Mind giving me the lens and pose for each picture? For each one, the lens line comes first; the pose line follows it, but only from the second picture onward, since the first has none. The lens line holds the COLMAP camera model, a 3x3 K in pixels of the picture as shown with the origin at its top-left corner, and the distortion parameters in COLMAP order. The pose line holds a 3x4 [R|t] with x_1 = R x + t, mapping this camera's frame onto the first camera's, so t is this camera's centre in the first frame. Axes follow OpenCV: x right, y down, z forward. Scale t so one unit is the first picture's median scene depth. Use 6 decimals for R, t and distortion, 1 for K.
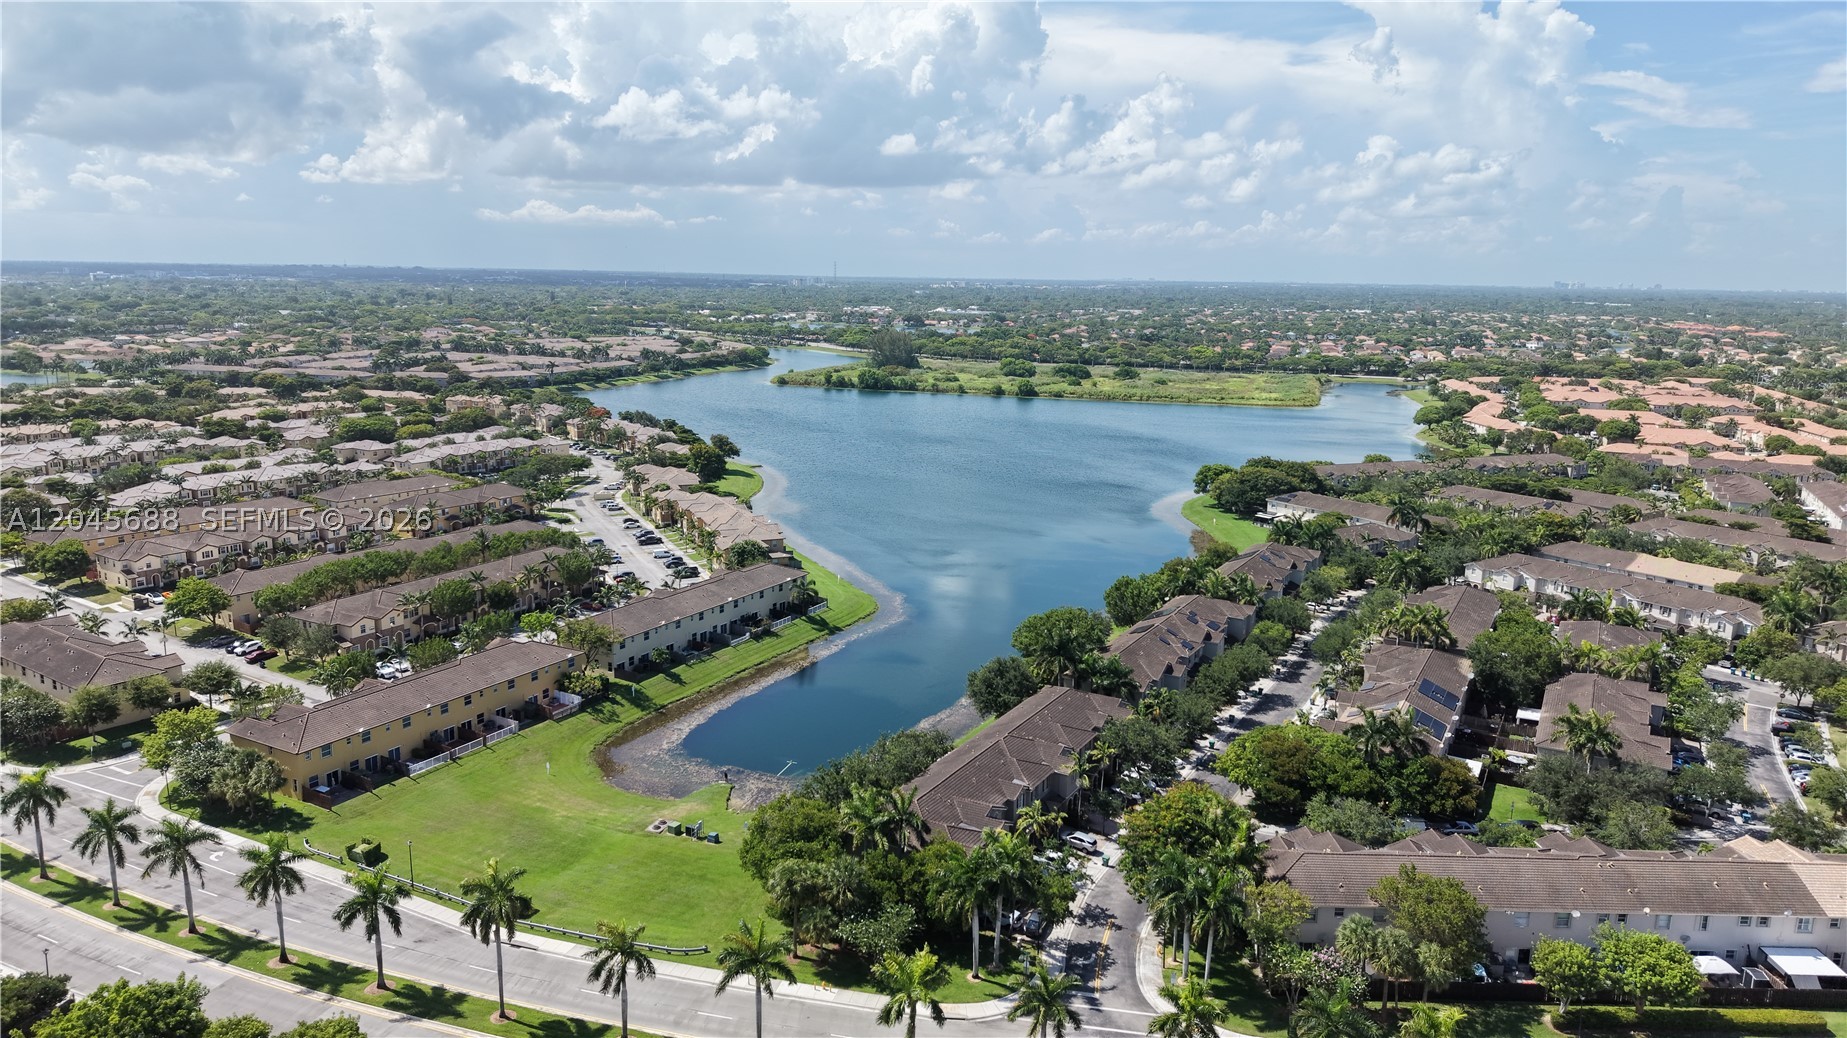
lens RADIAL K [[1219.3, 0, 923.5], [0, 1219.3, 519.0], [0, 0, 1]] dist [0.020079, -0.022579]
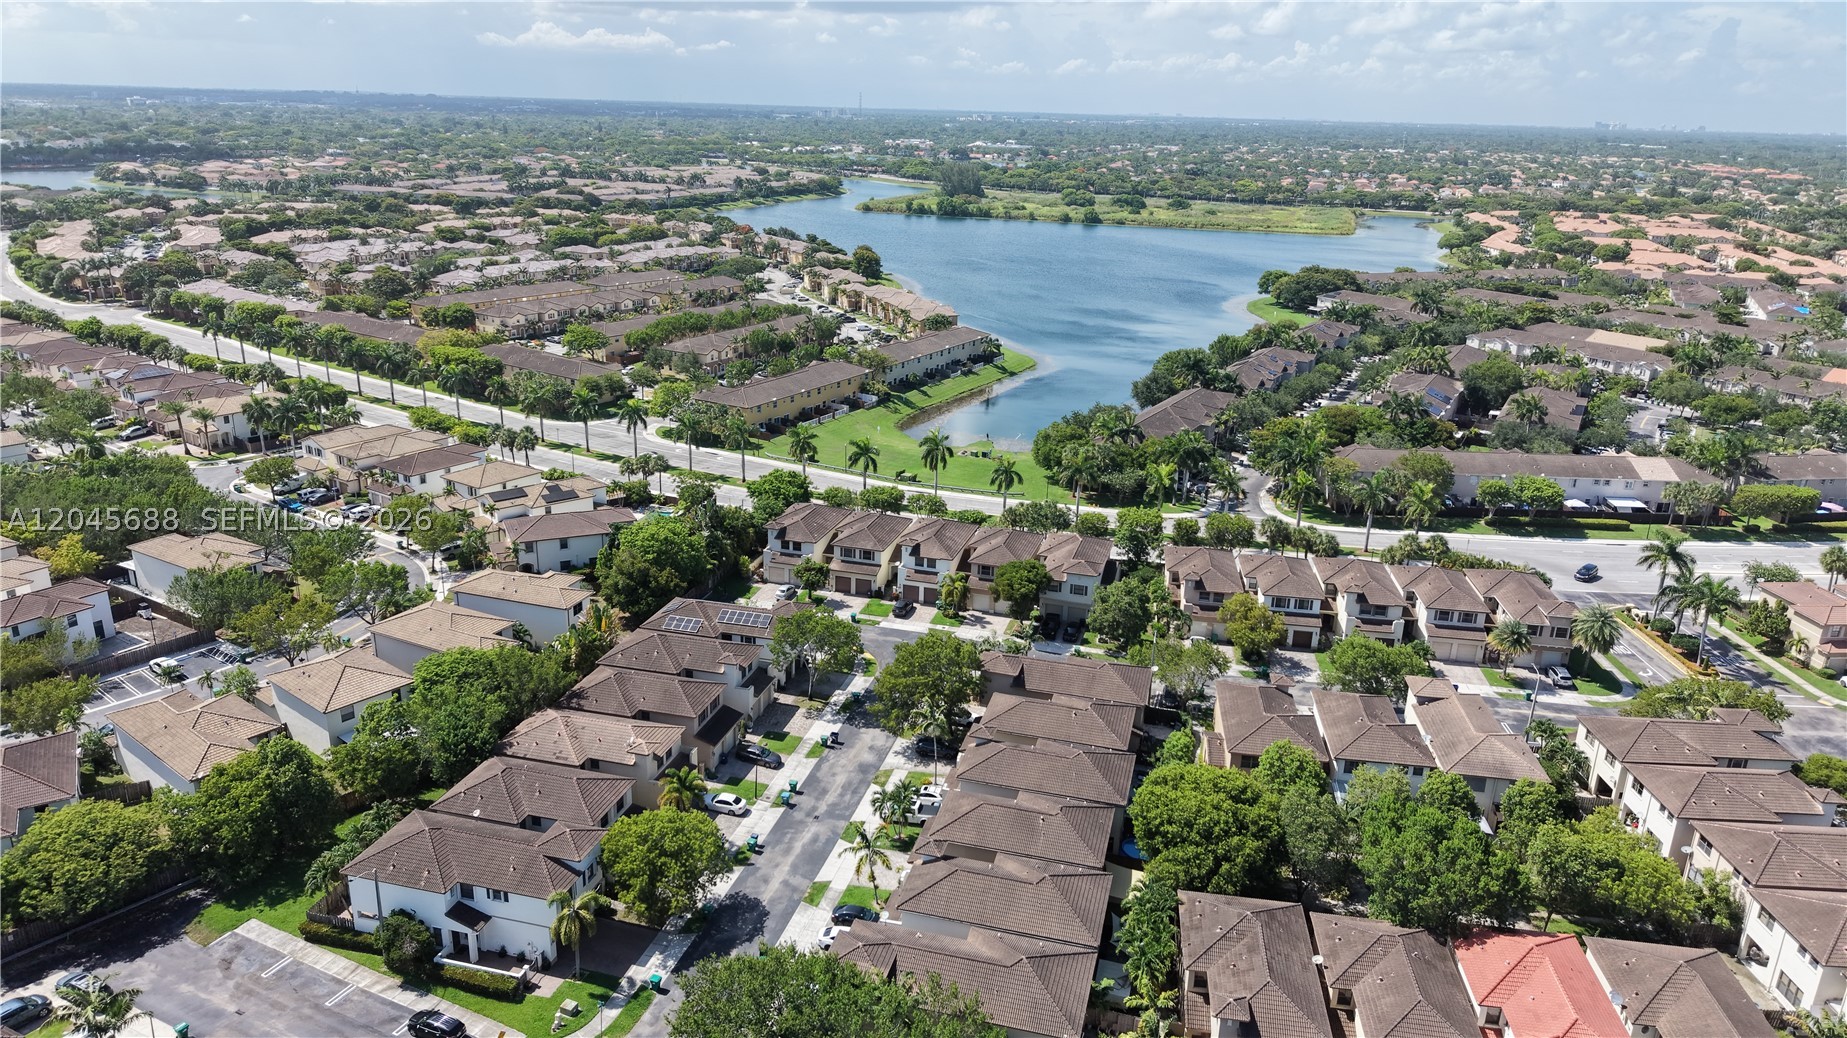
lens RADIAL K [[1321.0, 0, 923.5], [0, 1321.0, 519.0], [0, 0, 1]] dist [0.011217, -0.007439]
pose [[0.999899, 0.006560, 0.012589, -0.078169], [-0.007840, 0.994494, 0.104500, 0.040317], [-0.011834, -0.104588, 0.994445, -0.209470]]
